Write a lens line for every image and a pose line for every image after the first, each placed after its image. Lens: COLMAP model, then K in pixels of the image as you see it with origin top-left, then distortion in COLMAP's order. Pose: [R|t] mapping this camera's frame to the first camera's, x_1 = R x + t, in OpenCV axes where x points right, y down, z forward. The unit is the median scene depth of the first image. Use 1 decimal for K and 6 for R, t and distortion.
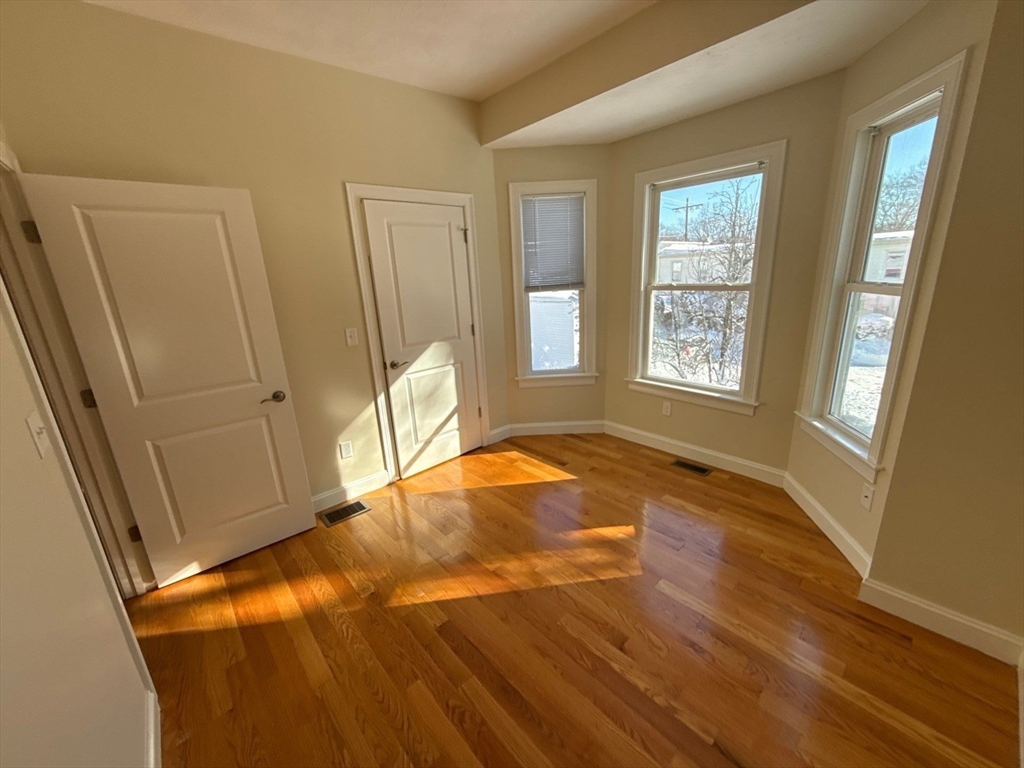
lens RADIAL K [[407.0, 0, 514.5], [0, 407.0, 383.7], [0, 0, 1]] dist [0.000454, -0.000216]
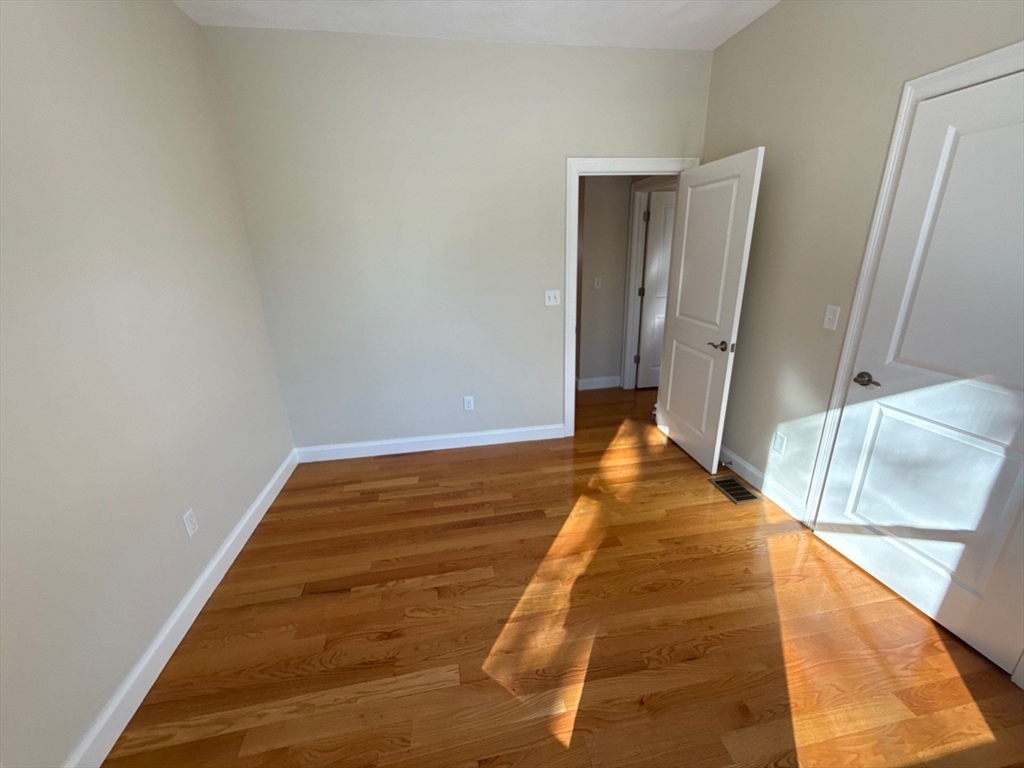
lens RADIAL K [[407.0, 0, 514.5], [0, 407.0, 383.7], [0, 0, 1]] dist [0.000454, -0.000216]
pose [[-0.519358, 0.333778, -0.786676, 0.472852], [-0.176210, 0.858955, 0.480777, -0.240510], [0.836192, 0.388315, -0.387290, 0.770906]]
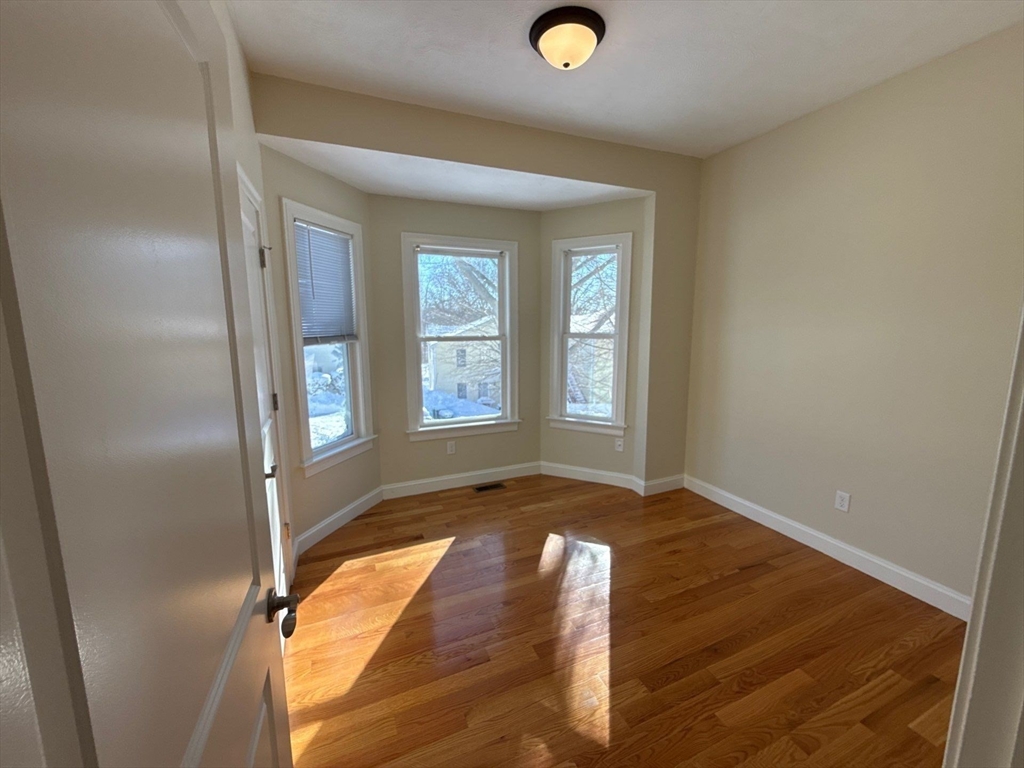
lens RADIAL K [[407.0, 0, 514.5], [0, 407.0, 383.7], [0, 0, 1]] dist [0.000454, -0.000216]
pose [[0.314789, -0.092313, 0.944662, -0.645437], [0.244432, 0.969575, 0.013296, -0.086086], [-0.917148, 0.226720, 0.327776, 0.495754]]
